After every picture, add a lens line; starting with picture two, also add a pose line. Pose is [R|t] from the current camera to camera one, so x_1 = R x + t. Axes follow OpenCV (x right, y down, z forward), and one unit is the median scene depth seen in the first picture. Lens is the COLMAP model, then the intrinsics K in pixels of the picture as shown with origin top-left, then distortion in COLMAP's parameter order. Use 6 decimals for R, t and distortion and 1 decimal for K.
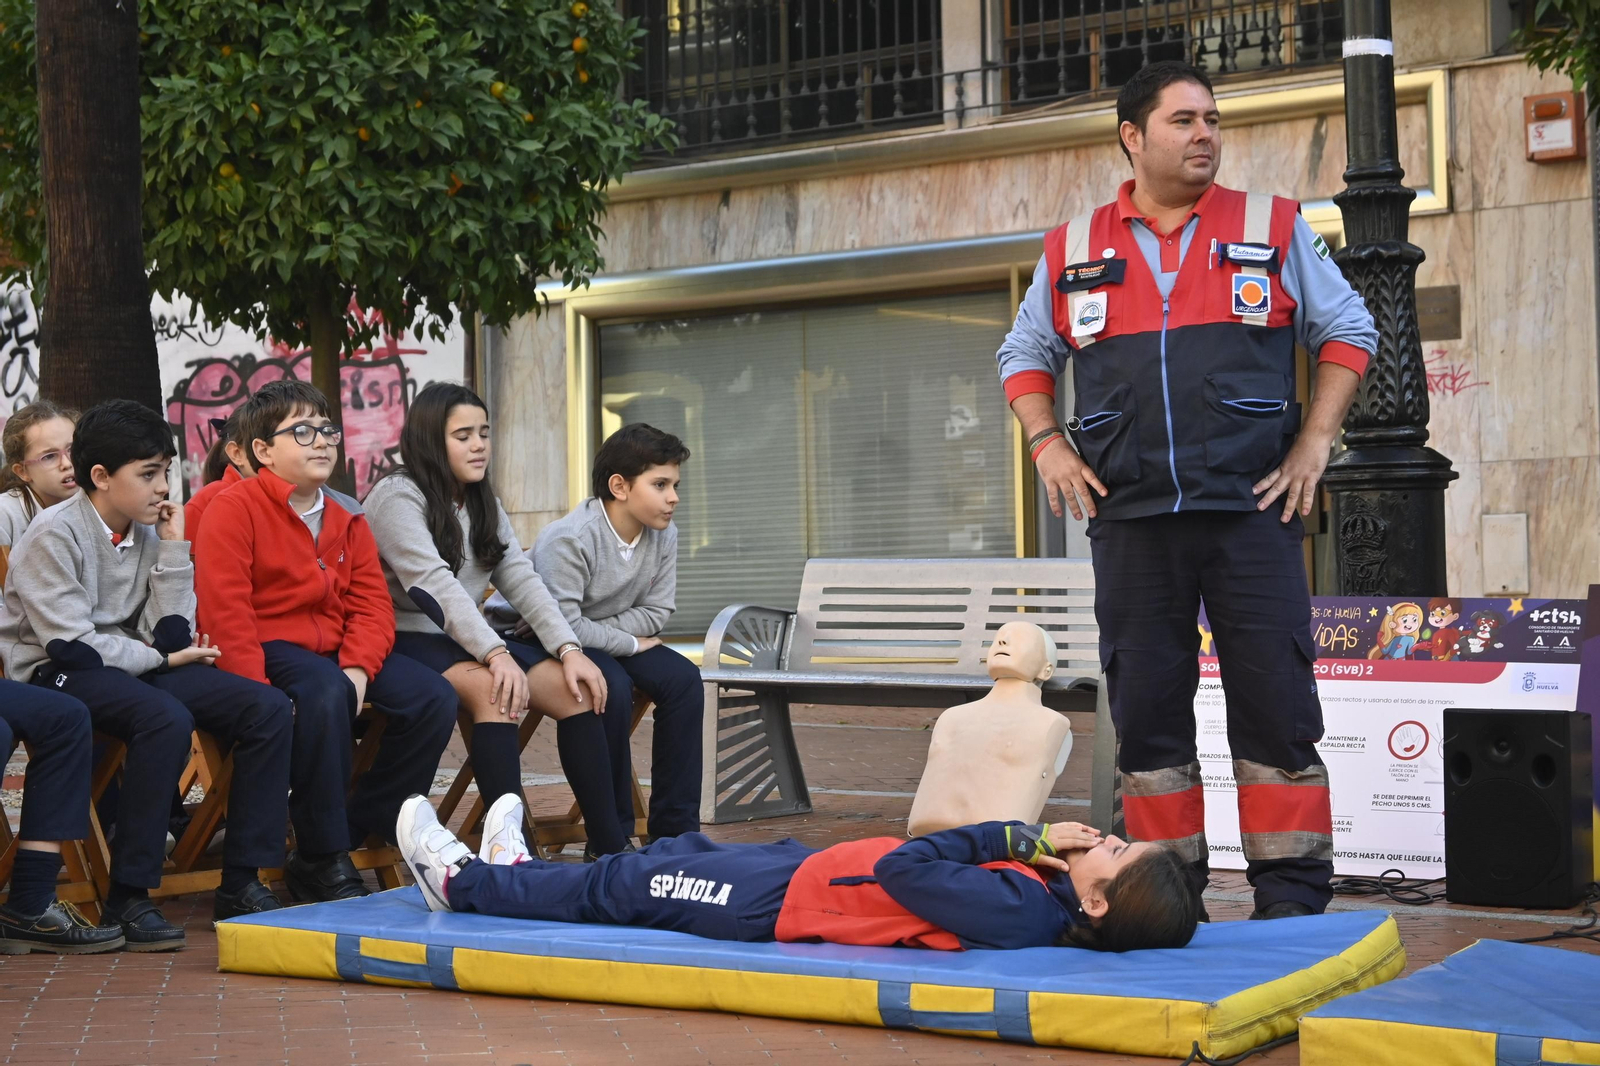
lens RADIAL K [[3271.6, 0, 809.2], [0, 3271.6, 536.1], [0, 0, 1]] dist [0.038412, -0.259892]
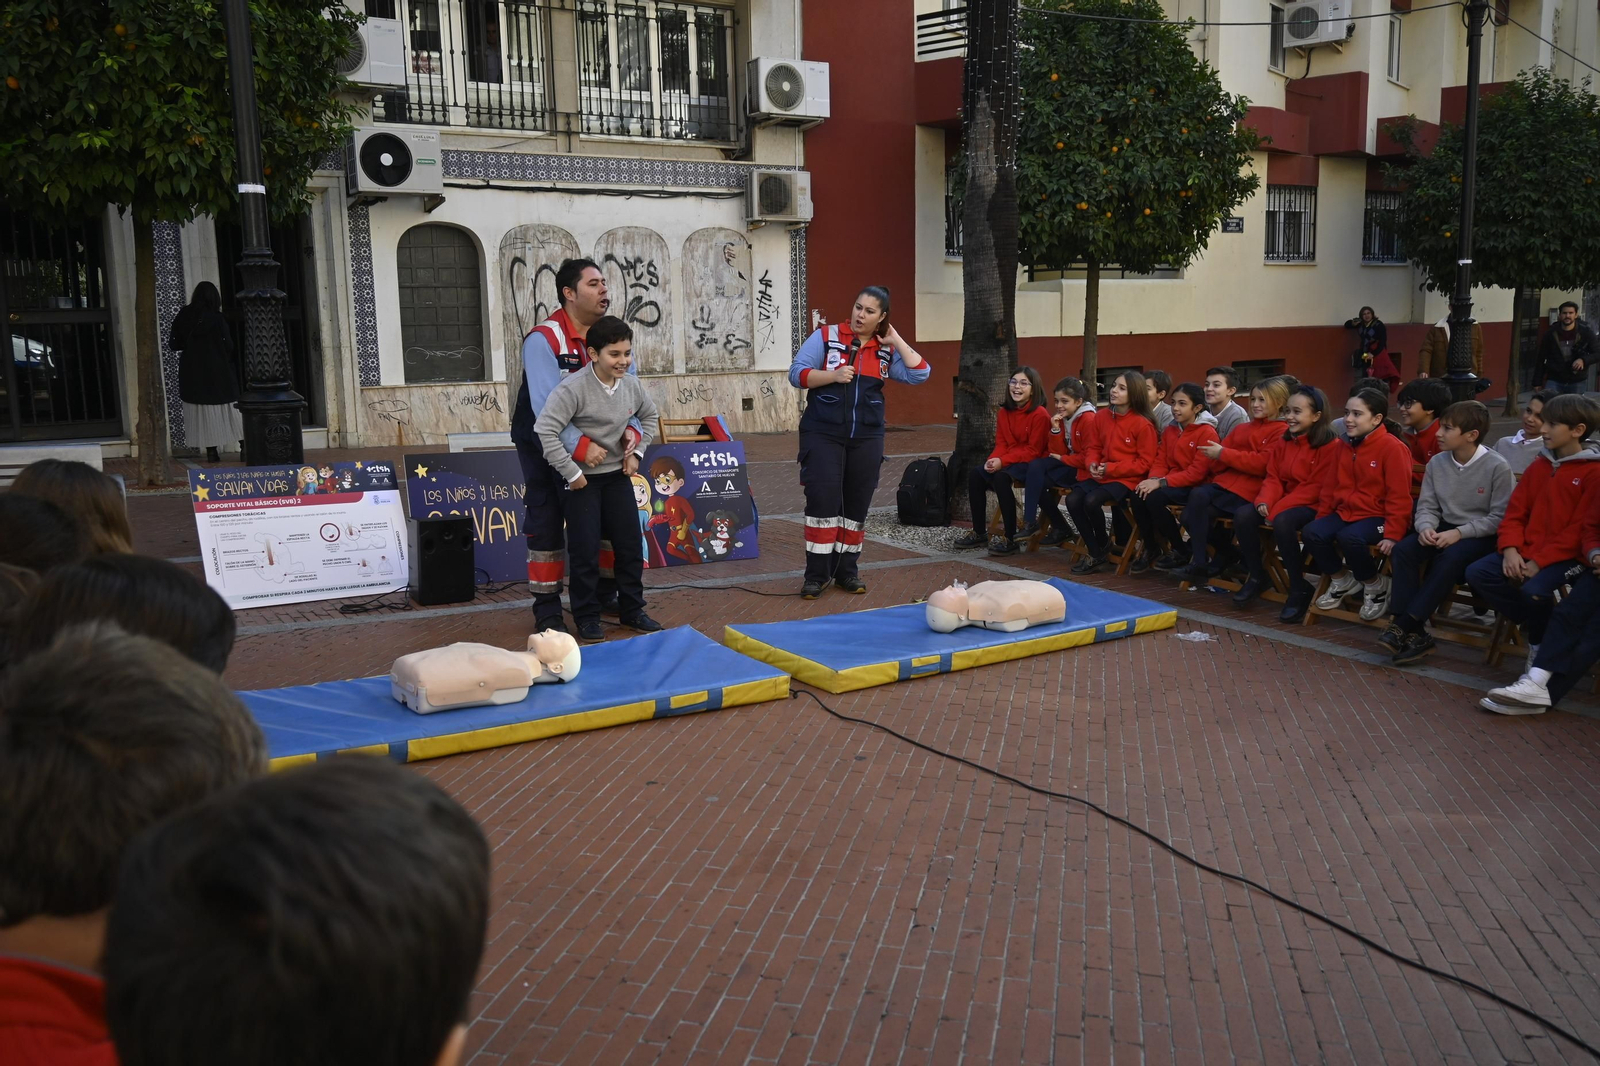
lens RADIAL K [[1330.2, 0, 795.7], [0, 1330.2, 536.6], [0, 0, 1]] dist [0.000256, -0.005717]
pose [[0.366468, -0.135484, 0.920513, -0.251196], [-0.018970, 0.988048, 0.152976, -0.036590], [-0.930237, -0.073523, 0.359518, 0.202820]]
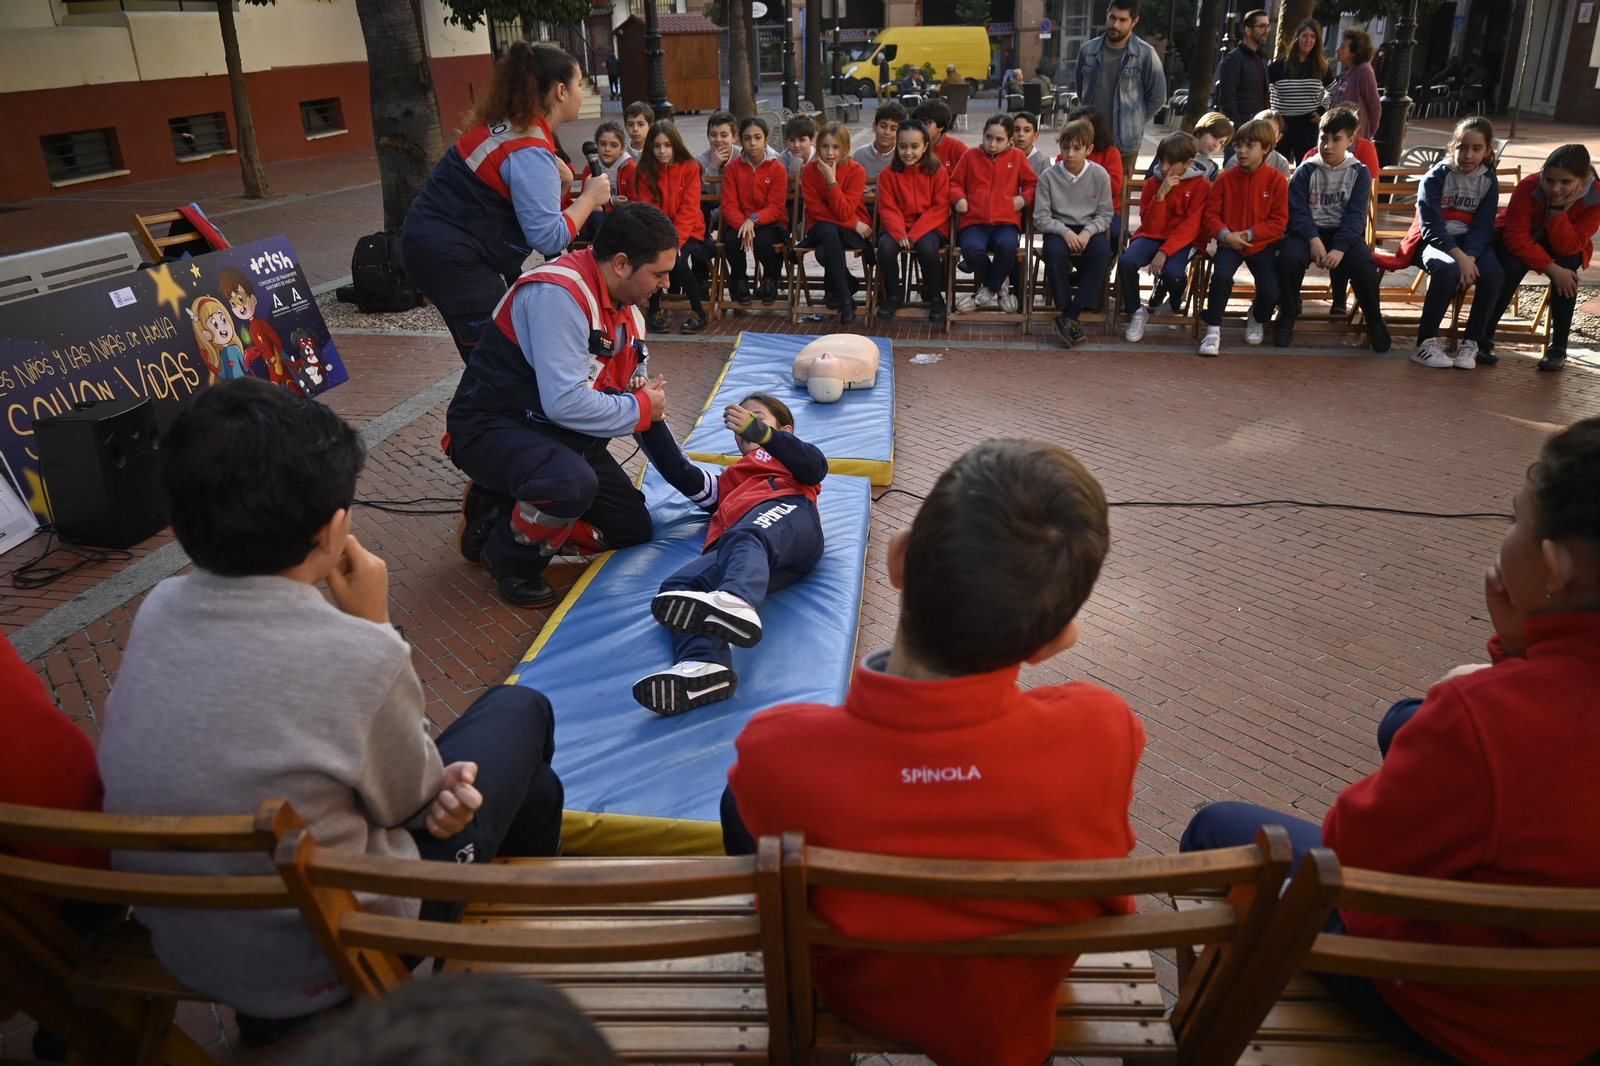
lens RADIAL K [[1214.8, 0, 805.1], [0, 1214.8, 535.1], [0, 0, 1]] dist [-0.007079, -0.002382]
pose [[-0.471021, -0.311083, 0.825449, -0.177636], [0.008837, 0.934043, 0.357051, -0.037739], [-0.882078, 0.175473, -0.437205, 0.448136]]
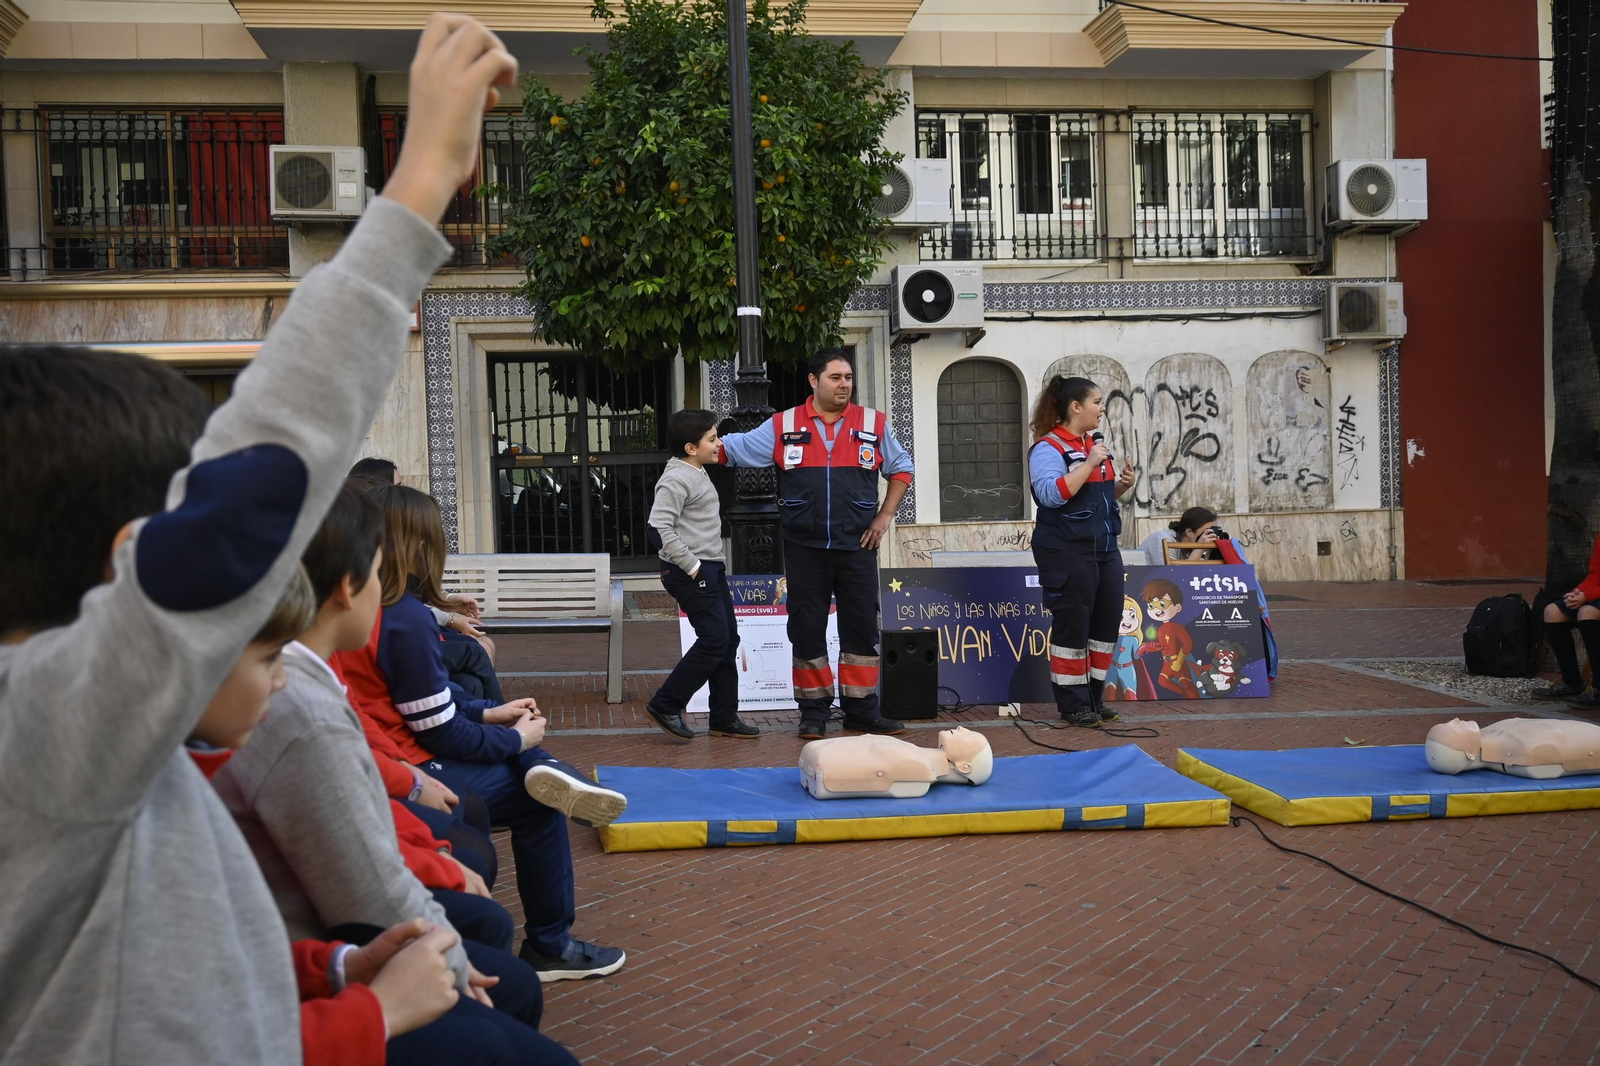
lens RADIAL K [[1461.9, 0, 798.8], [0, 1461.9, 538.4], [0, 0, 1]] dist [0.002120, -0.004387]
pose [[0.713209, -0.021914, 0.700608, -0.242197], [-0.006785, 0.999249, 0.038162, -0.021004], [-0.700918, -0.031971, 0.712525, 0.161959]]
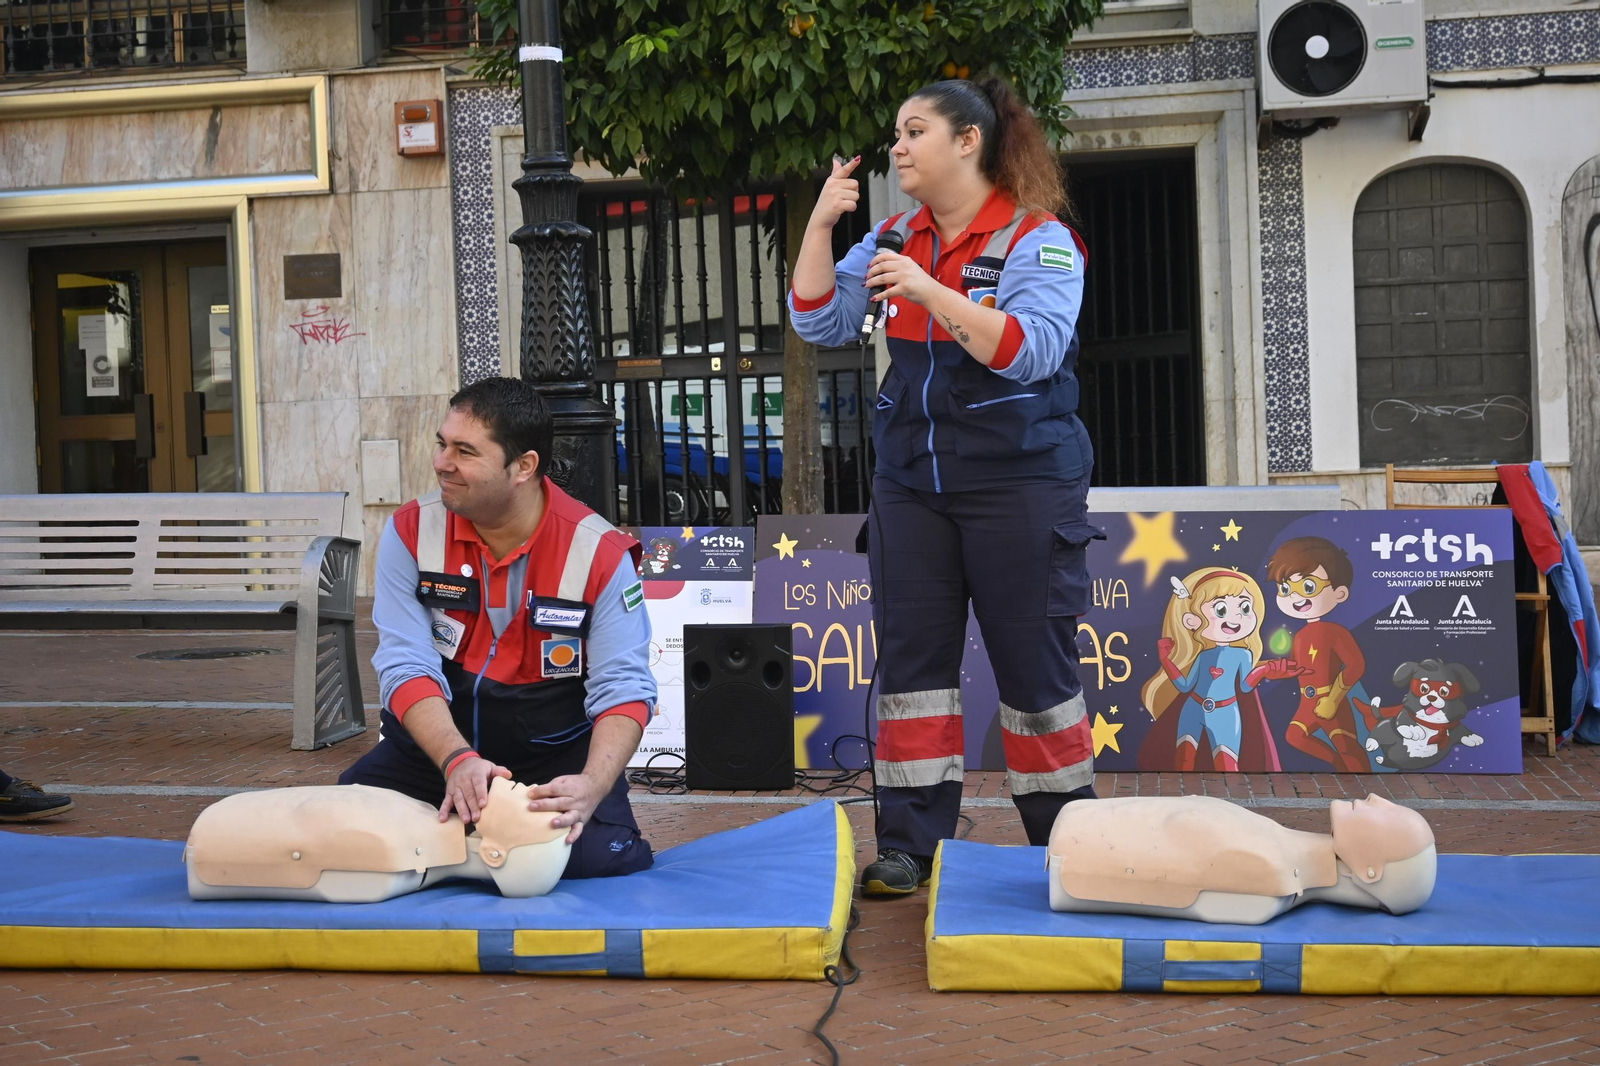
lens RADIAL K [[2506.5, 0, 805.7], [0, 2506.5, 534.8], [0, 0, 1]] dist [0.016092, 0.021750]
pose [[0.886108, -0.021069, 0.463000, -0.084806], [0.004001, 0.999277, 0.037814, -0.006233], [-0.463462, -0.031655, 0.885551, 0.085255]]
